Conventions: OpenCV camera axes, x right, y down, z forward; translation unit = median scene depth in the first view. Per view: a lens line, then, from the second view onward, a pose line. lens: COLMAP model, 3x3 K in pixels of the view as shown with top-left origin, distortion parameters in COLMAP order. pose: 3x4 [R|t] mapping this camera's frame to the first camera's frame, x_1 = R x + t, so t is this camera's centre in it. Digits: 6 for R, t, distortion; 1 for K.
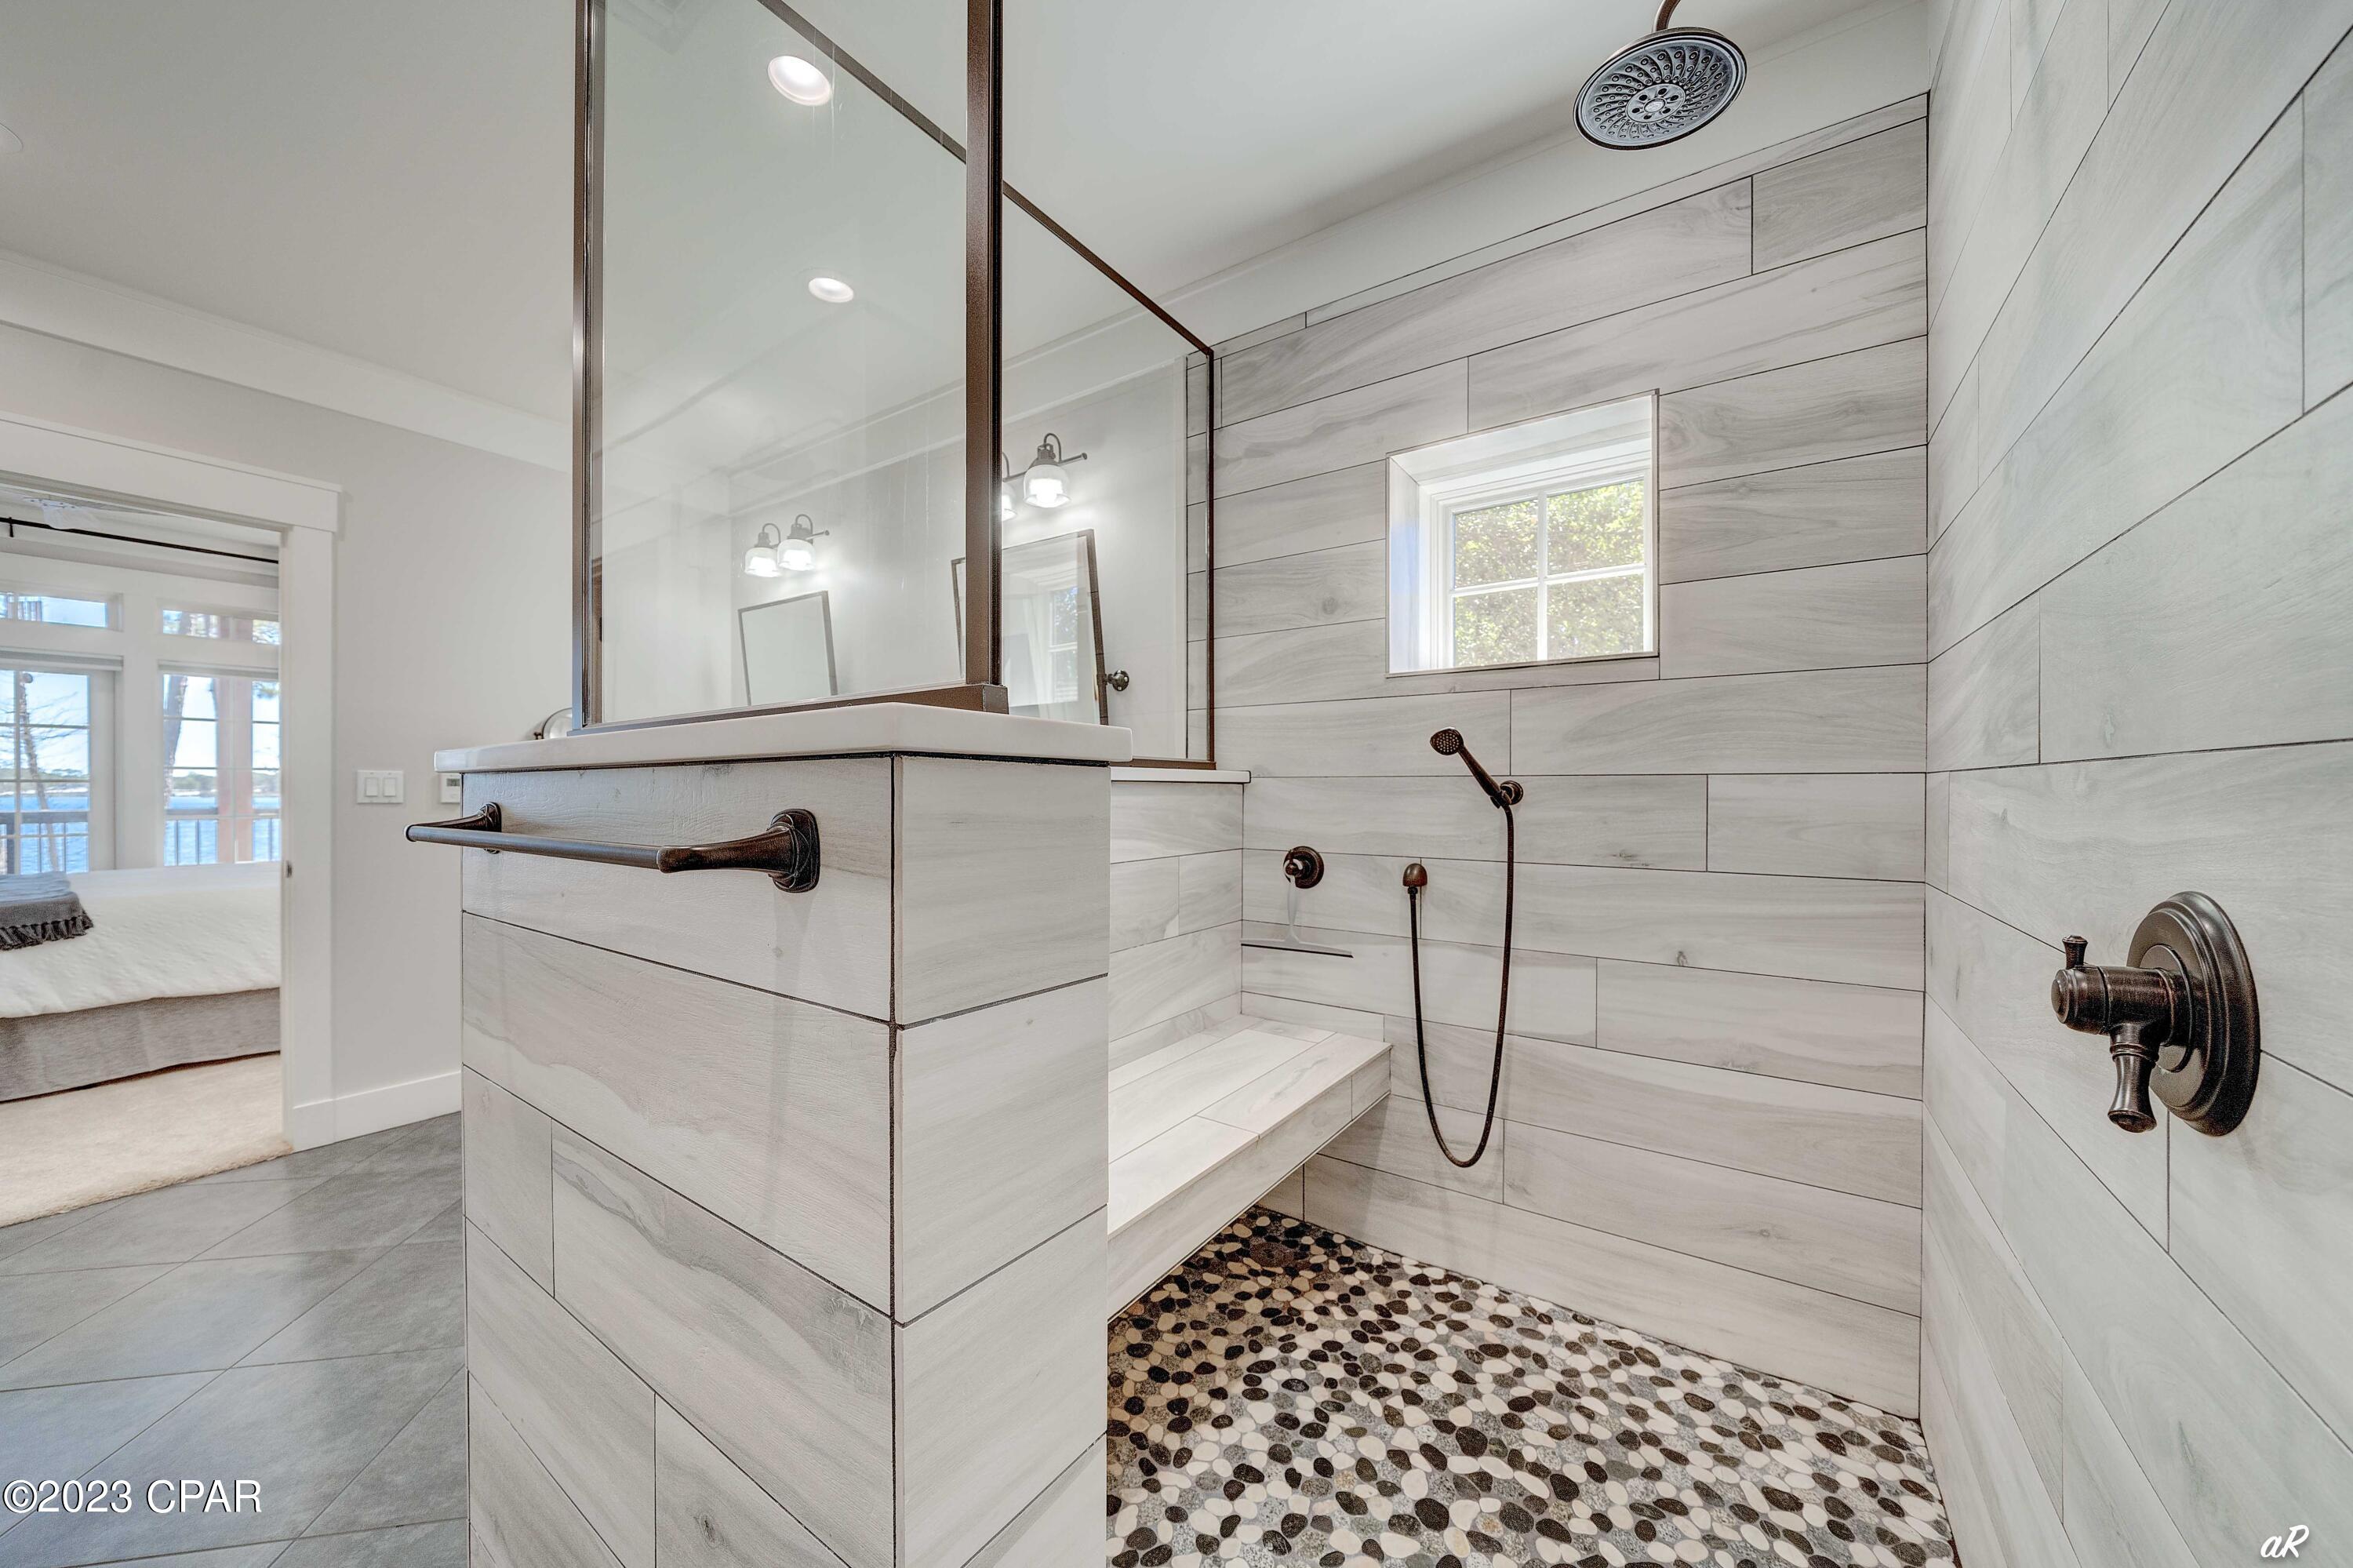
lens RADIAL K [[800.7, 0, 1169.8], [0, 800.7, 793.5], [0, 0, 1]] dist [-0.005020, -0.000231]
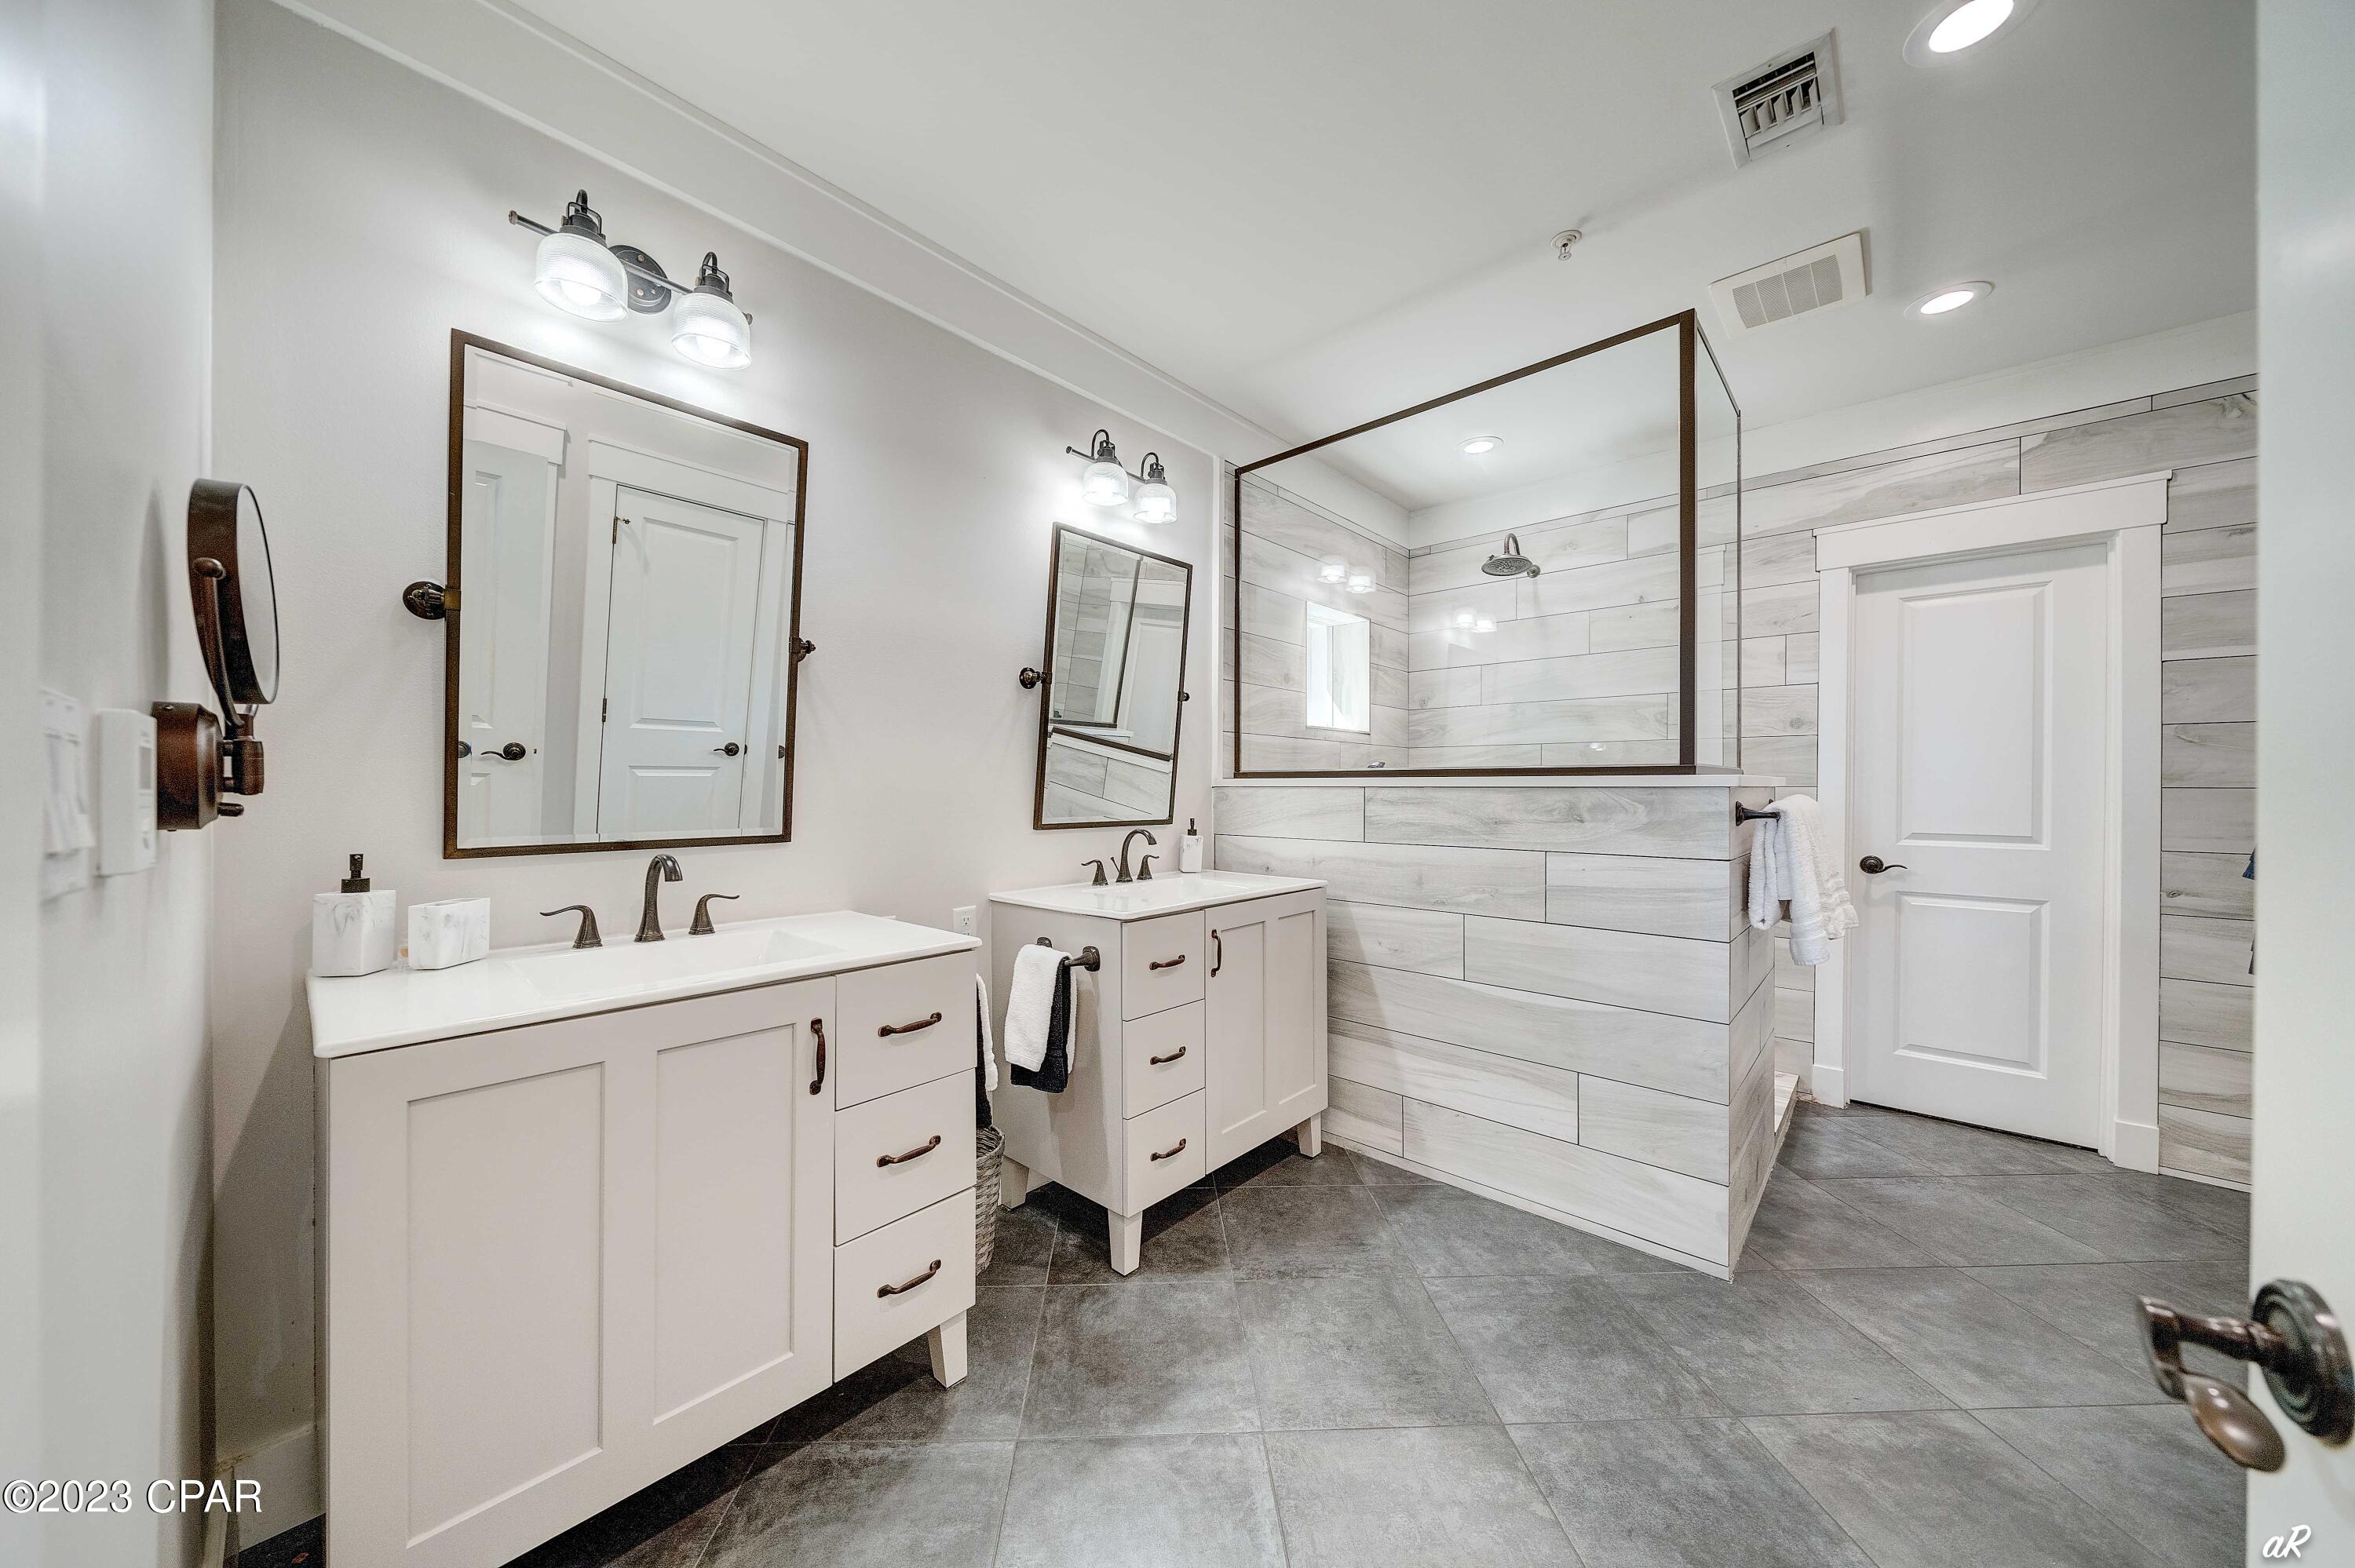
lens RADIAL K [[801.2, 0, 1170.8], [0, 801.2, 793.6], [0, 0, 1]] dist [-0.005020, -0.000231]
pose [[0.143432, -0.001679, 0.989659, -1.340804], [-0.009094, 0.999954, 0.003014, -0.003866], [-0.989618, -0.009432, 0.143411, 0.932184]]
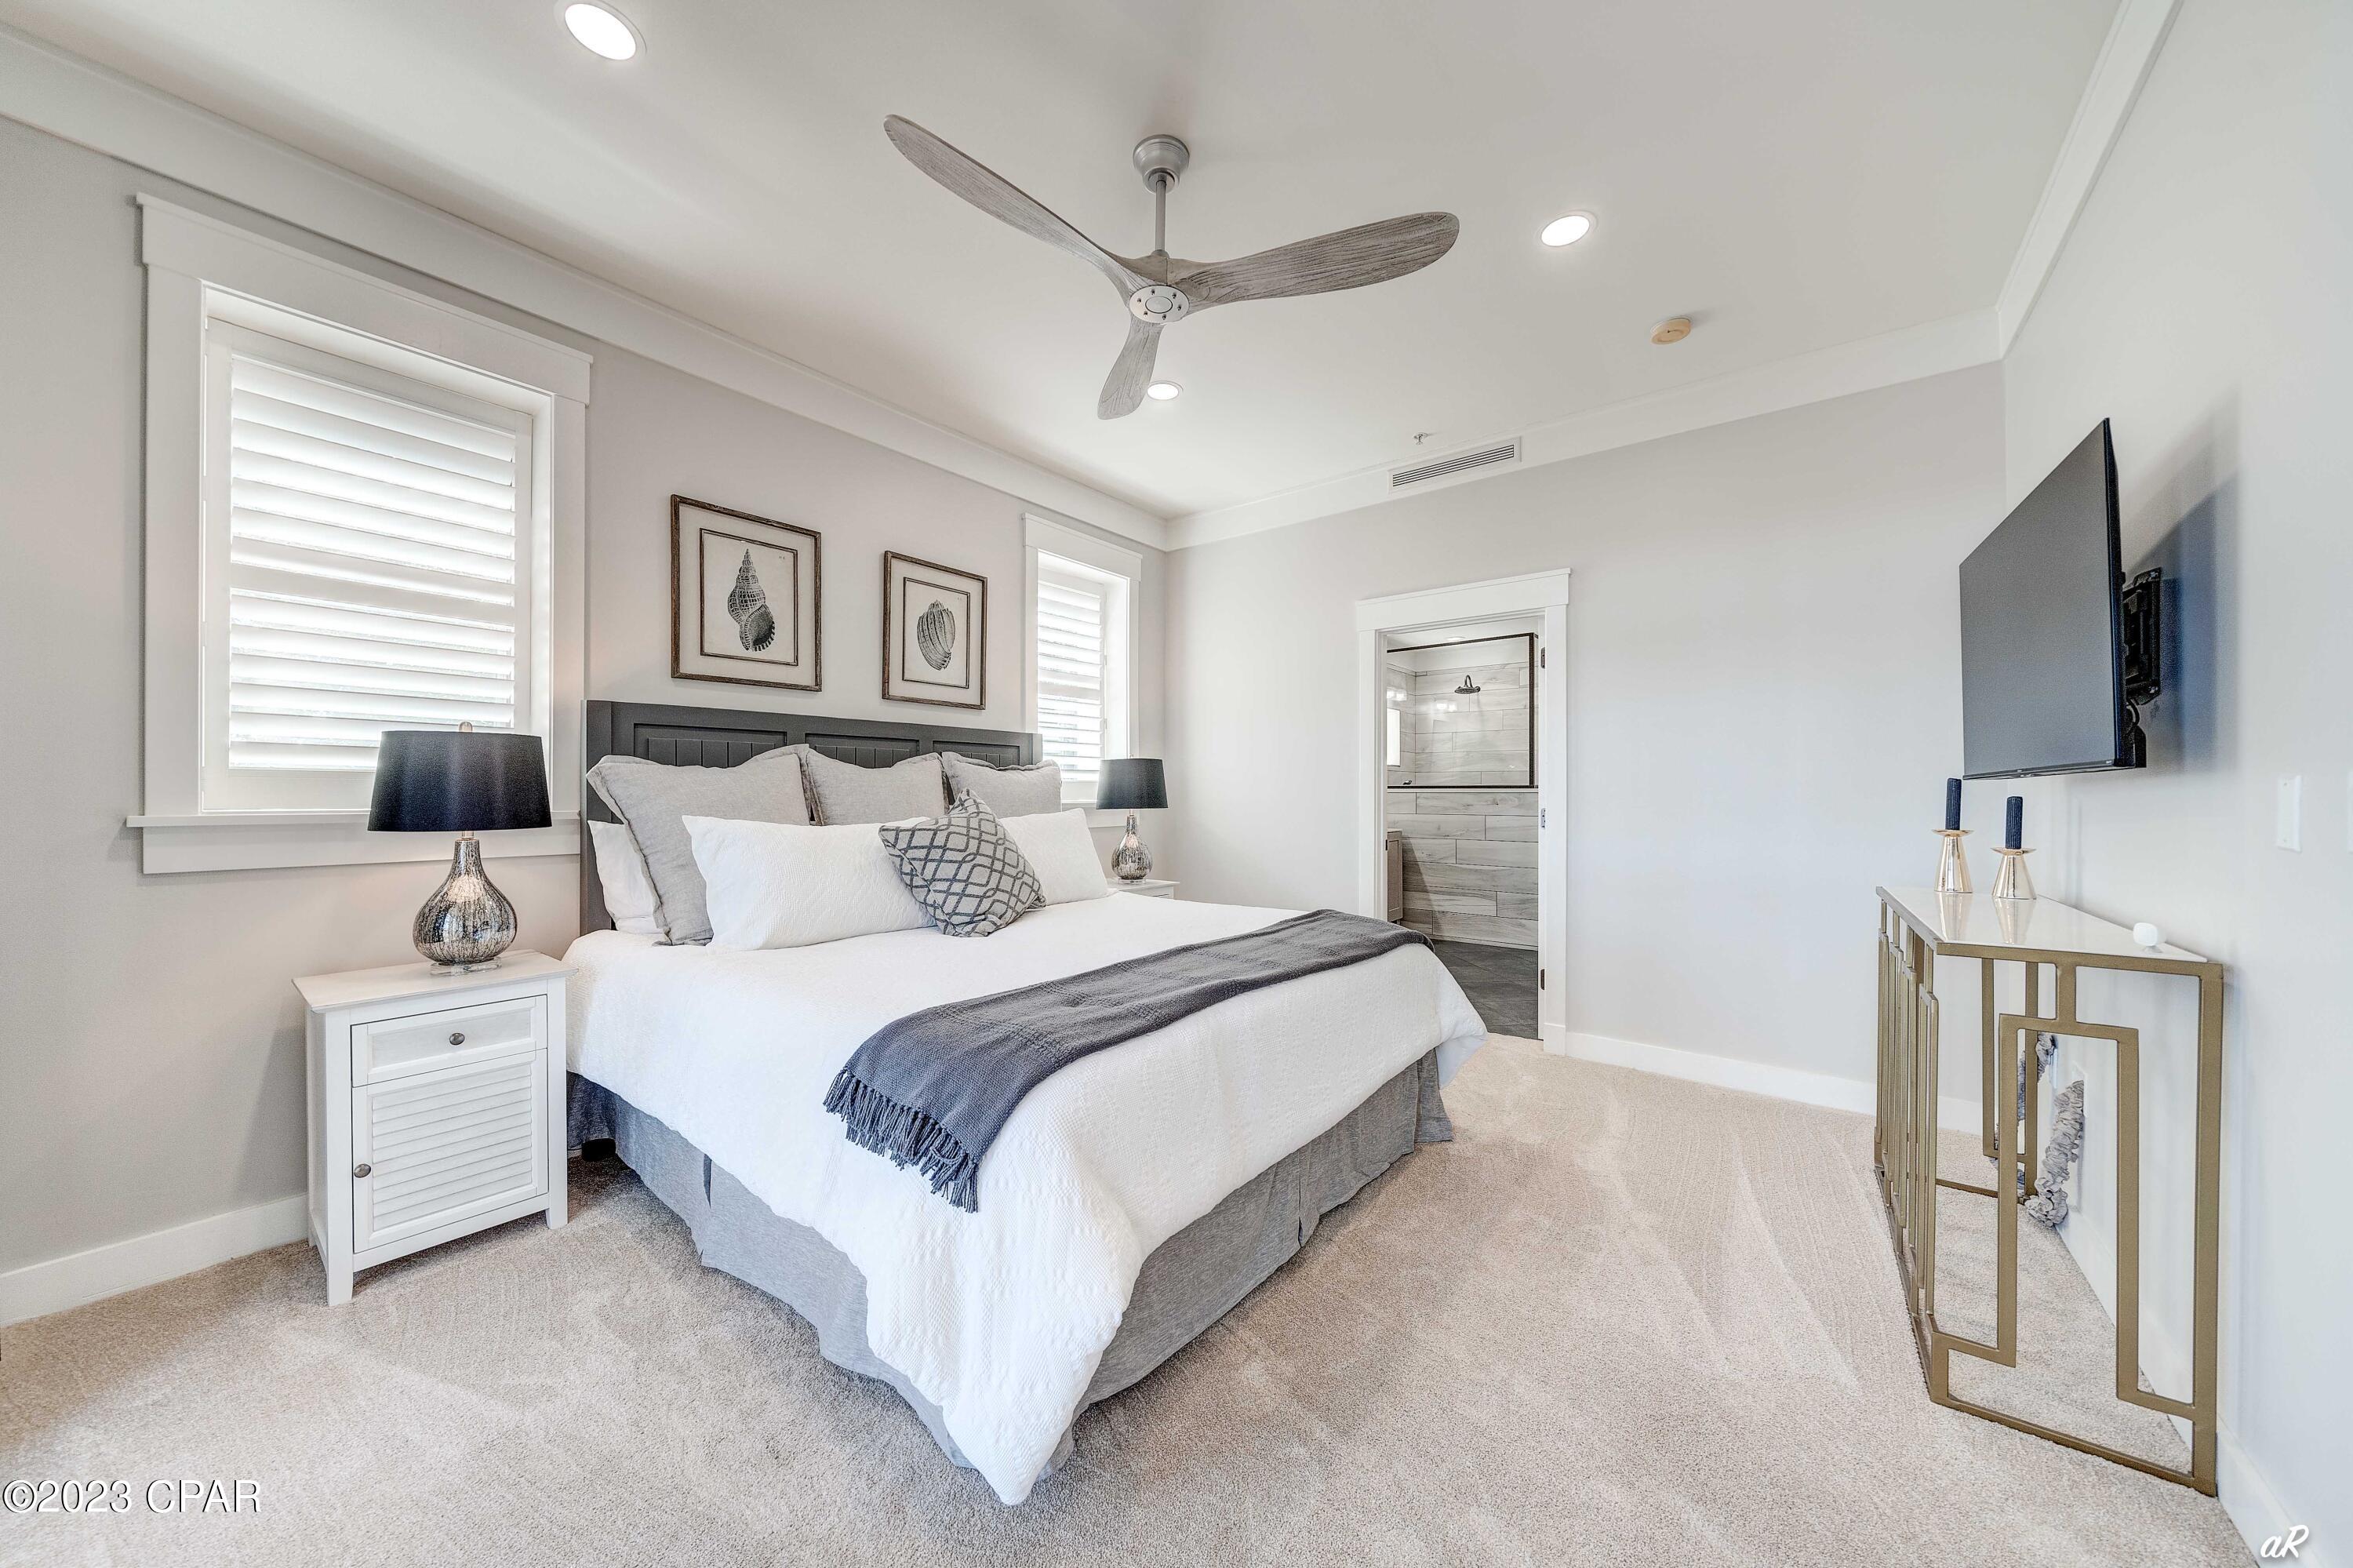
lens RADIAL K [[795.0, 0, 1175.1], [0, 795.0, 789.3], [0, 0, 1]] dist [-0.006522, -0.000187]
pose [[0.062538, -0.001252, 0.998042, -3.080297], [-0.005077, 0.999986, 0.001573, -0.022124], [-0.998030, -0.005166, 0.062531, 1.509657]]
